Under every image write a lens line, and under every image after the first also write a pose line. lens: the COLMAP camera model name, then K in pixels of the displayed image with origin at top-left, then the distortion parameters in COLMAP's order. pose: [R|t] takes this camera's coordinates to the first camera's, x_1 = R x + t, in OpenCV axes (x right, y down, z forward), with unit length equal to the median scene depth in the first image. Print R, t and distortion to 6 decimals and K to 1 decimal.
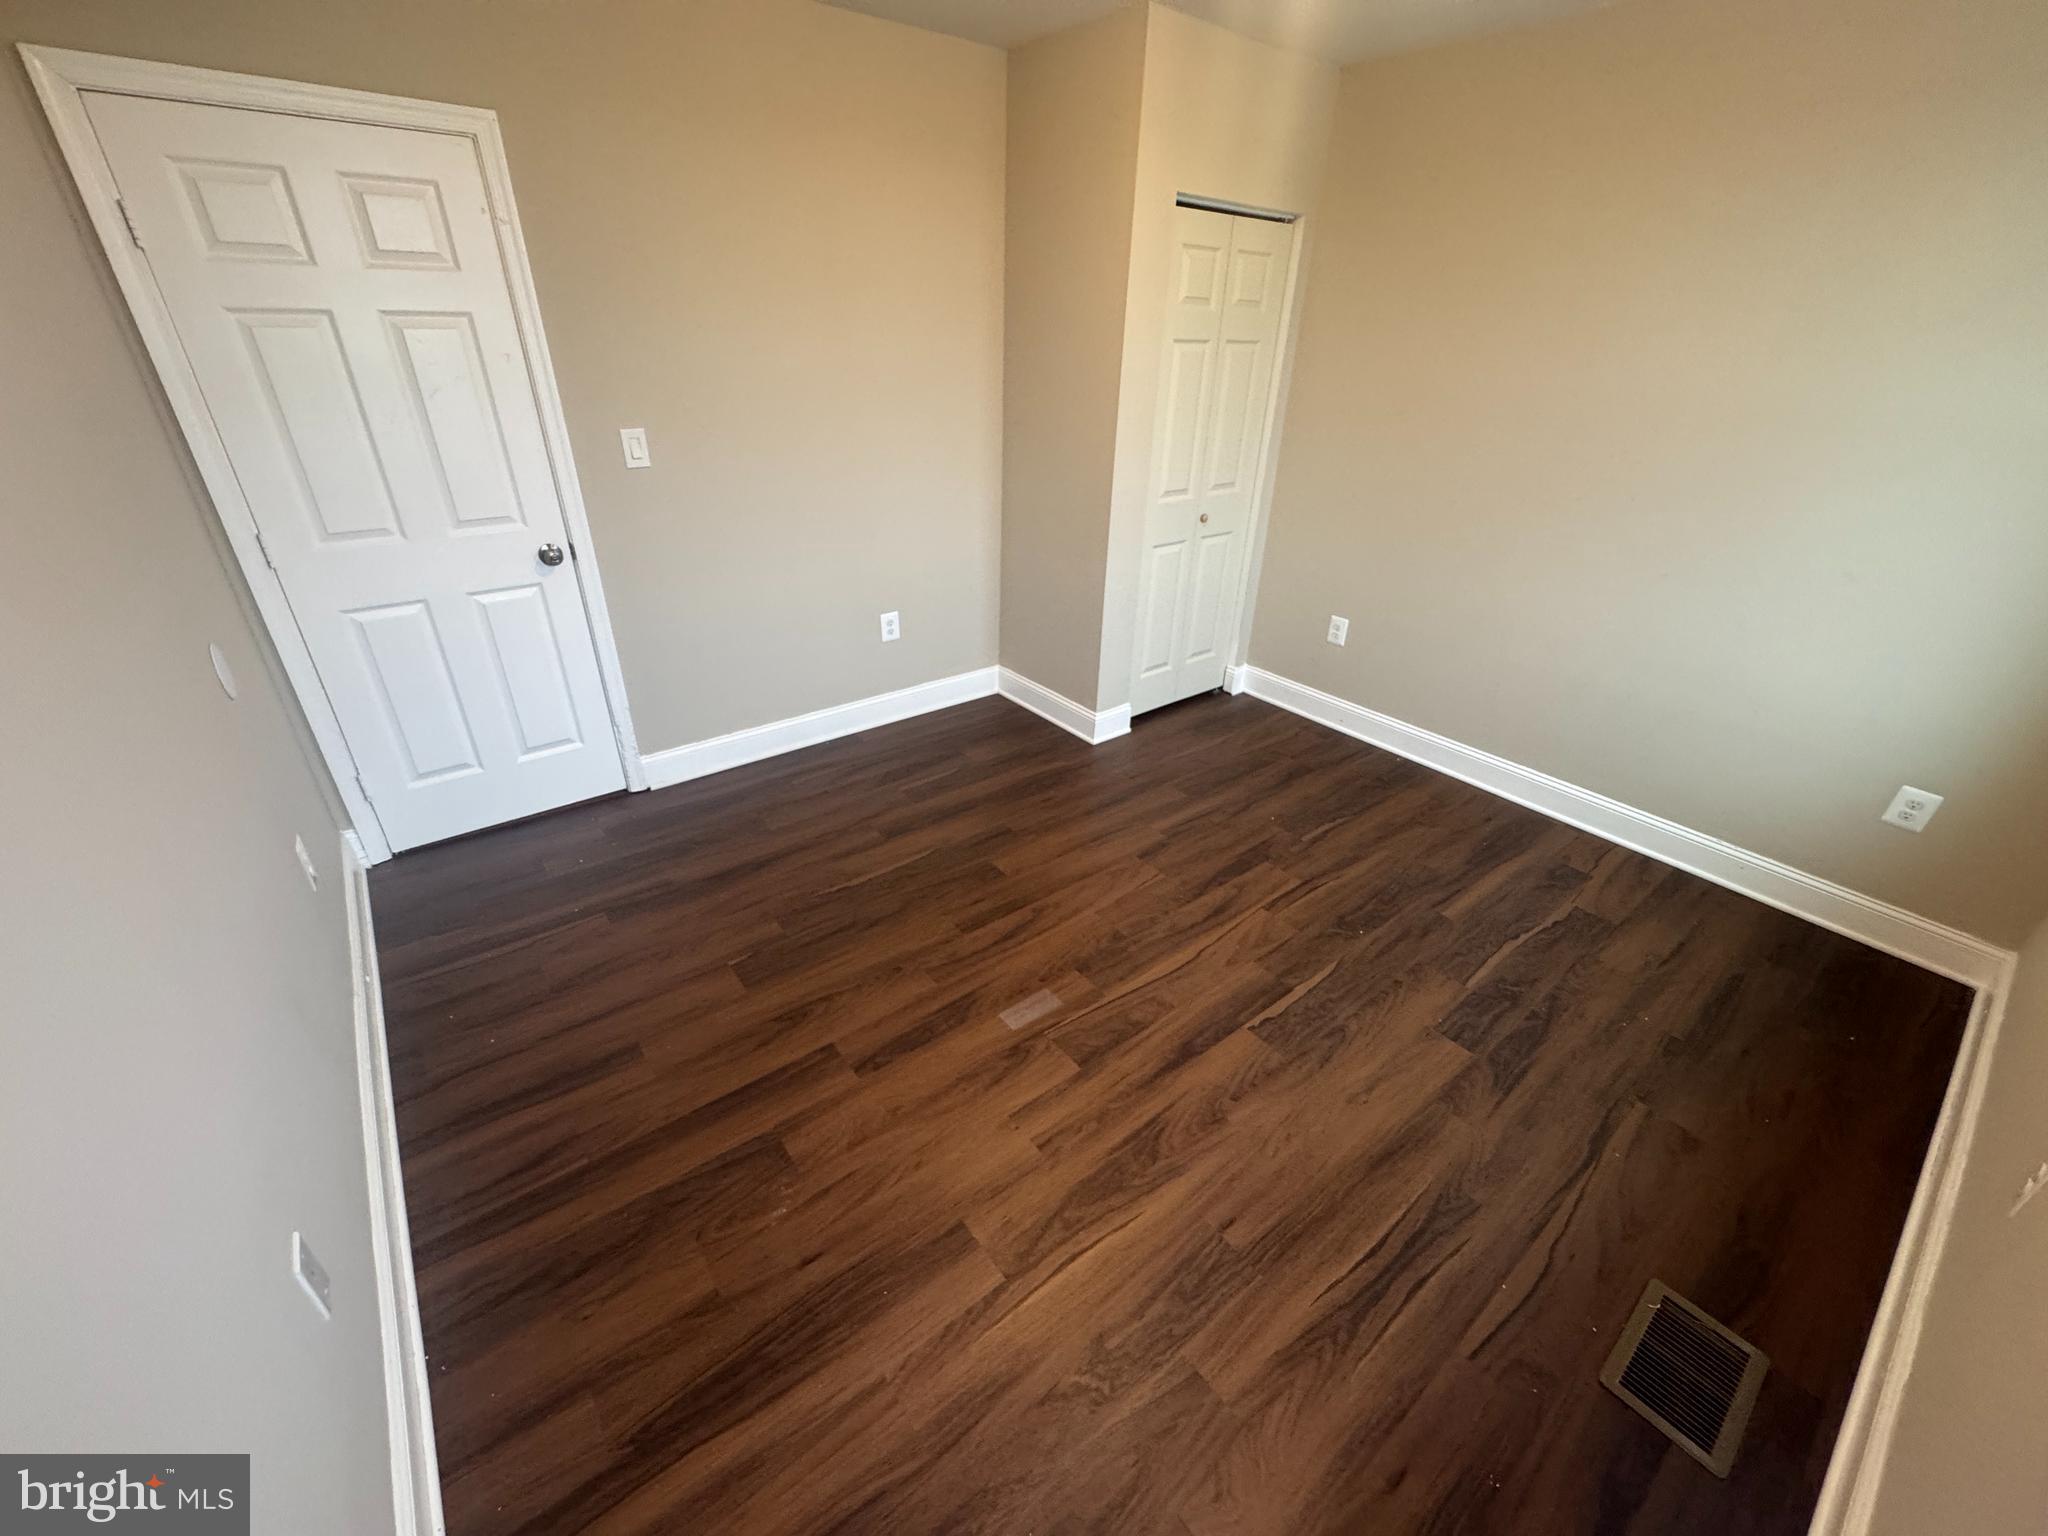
lens RADIAL K [[813.5, 0, 1025.2], [0, 813.5, 771.9], [0, 0, 1]] dist [-0.003192, -0.001046]
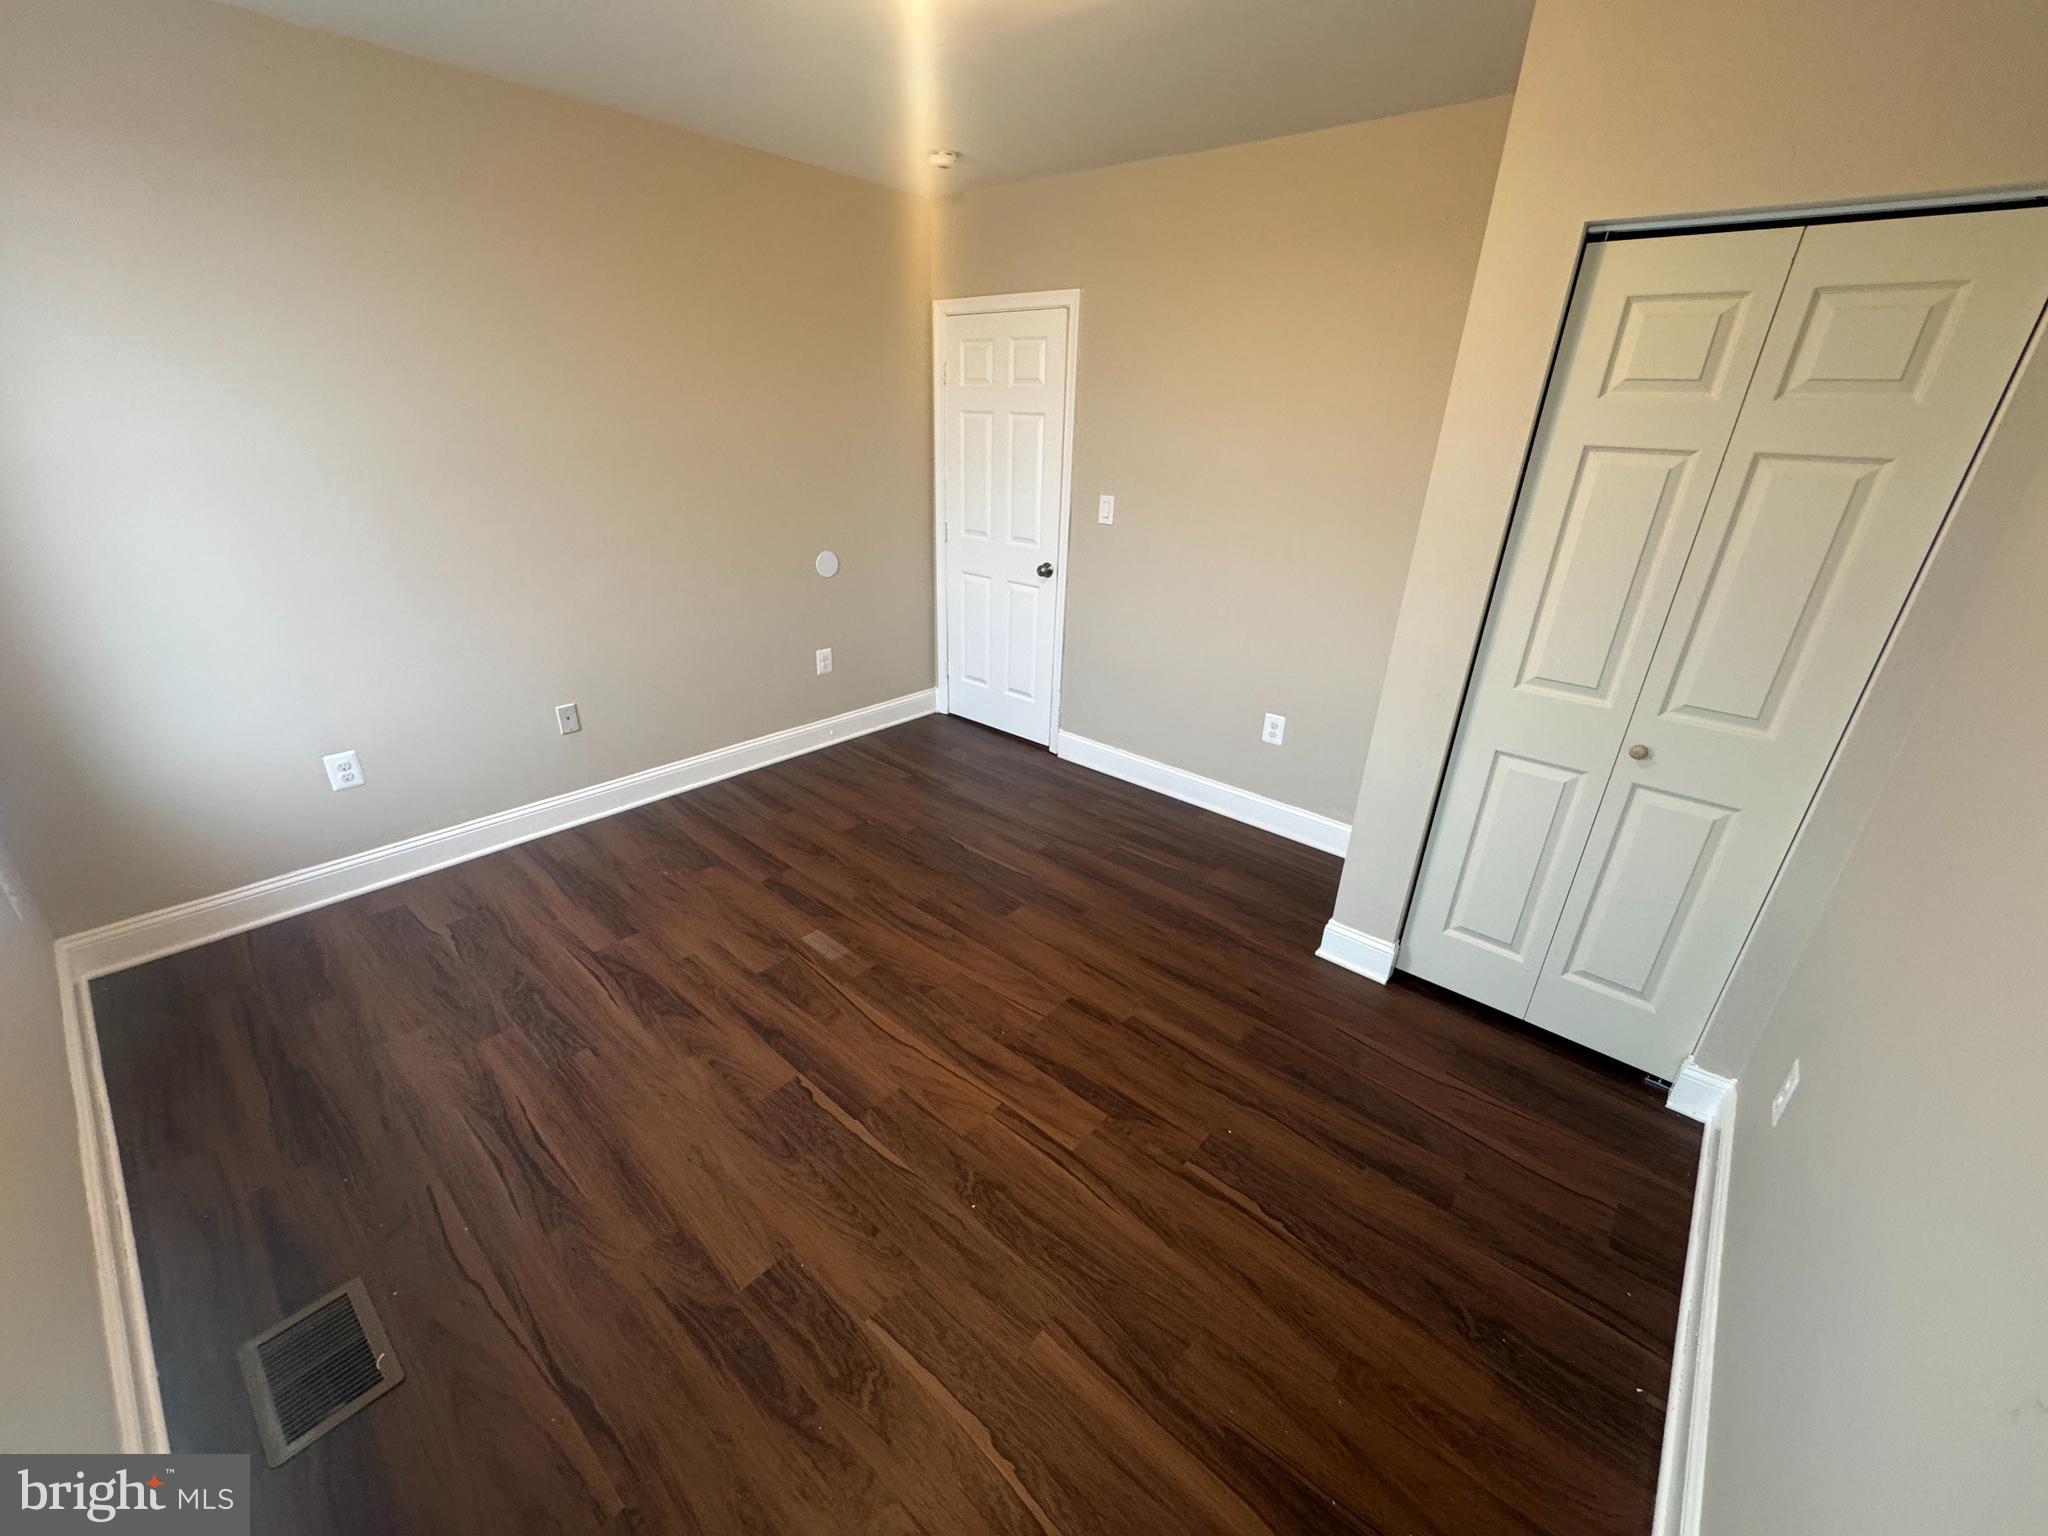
lens RADIAL K [[813.5, 0, 1025.2], [0, 813.5, 771.9], [0, 0, 1]] dist [-0.003192, -0.001046]
pose [[0.188402, 0.383316, -0.904198, 1.028200], [-0.492459, 0.833444, 0.250711, -0.365079], [0.849699, 0.398046, 0.345790, 0.702796]]
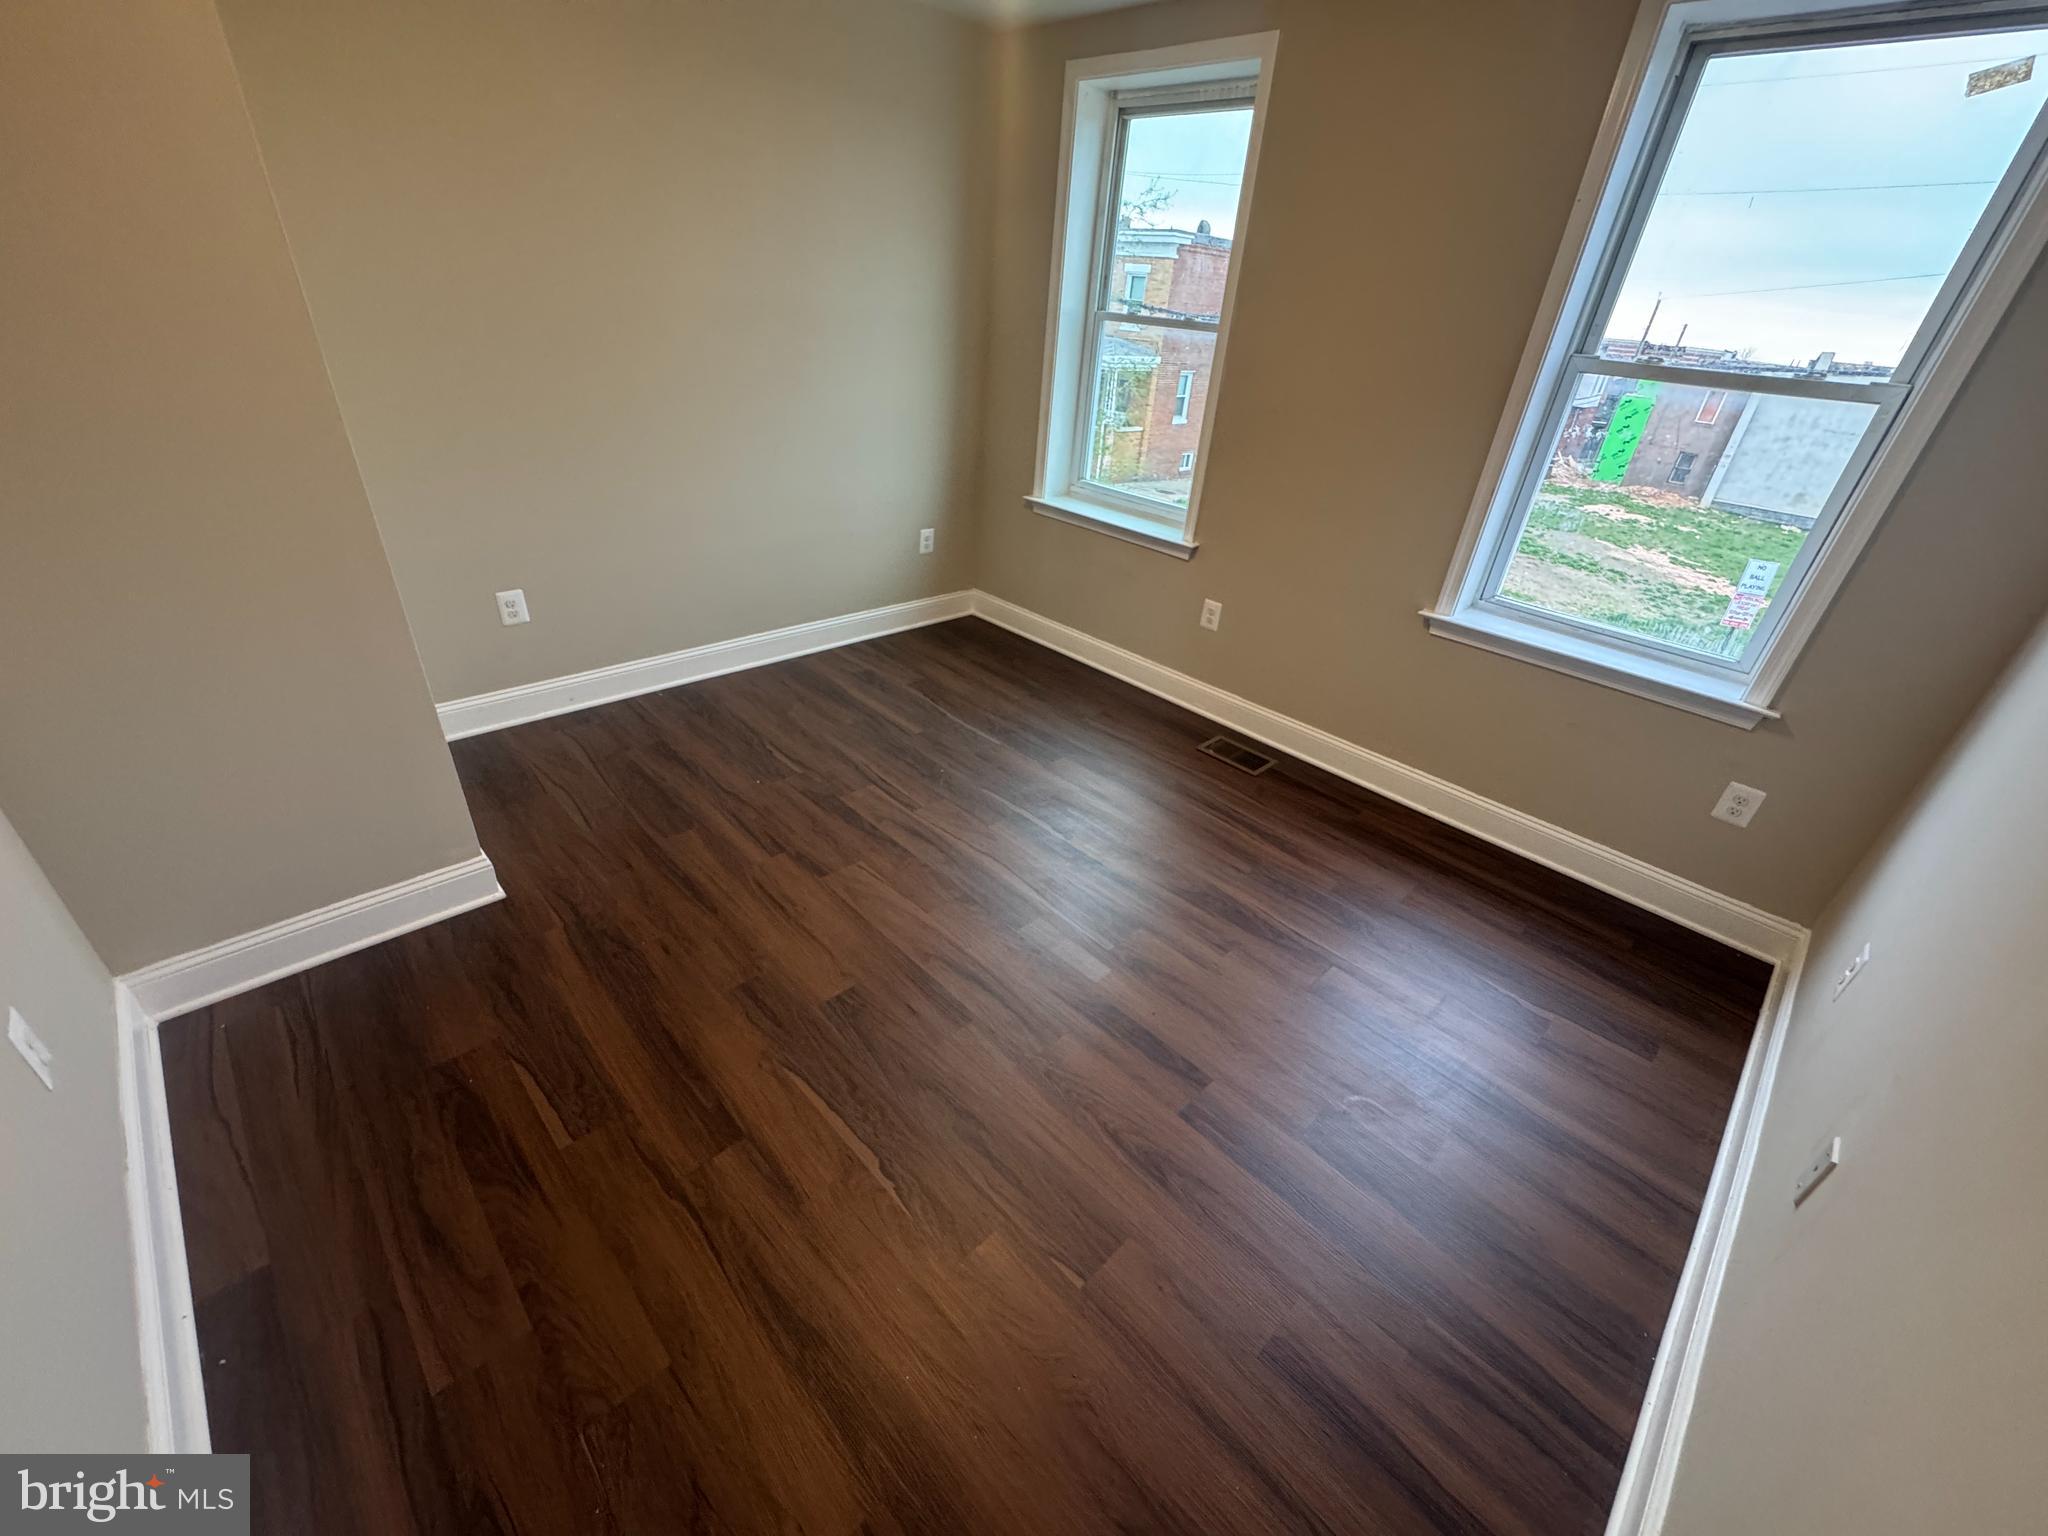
lens RADIAL K [[813.5, 0, 1025.2], [0, 813.5, 771.9], [0, 0, 1]] dist [-0.003192, -0.001046]
pose [[-0.107216, -0.532809, 0.839416, -0.695153], [0.401261, 0.749280, 0.526849, -0.439077], [-0.909667, 0.393312, 0.133461, 0.801562]]
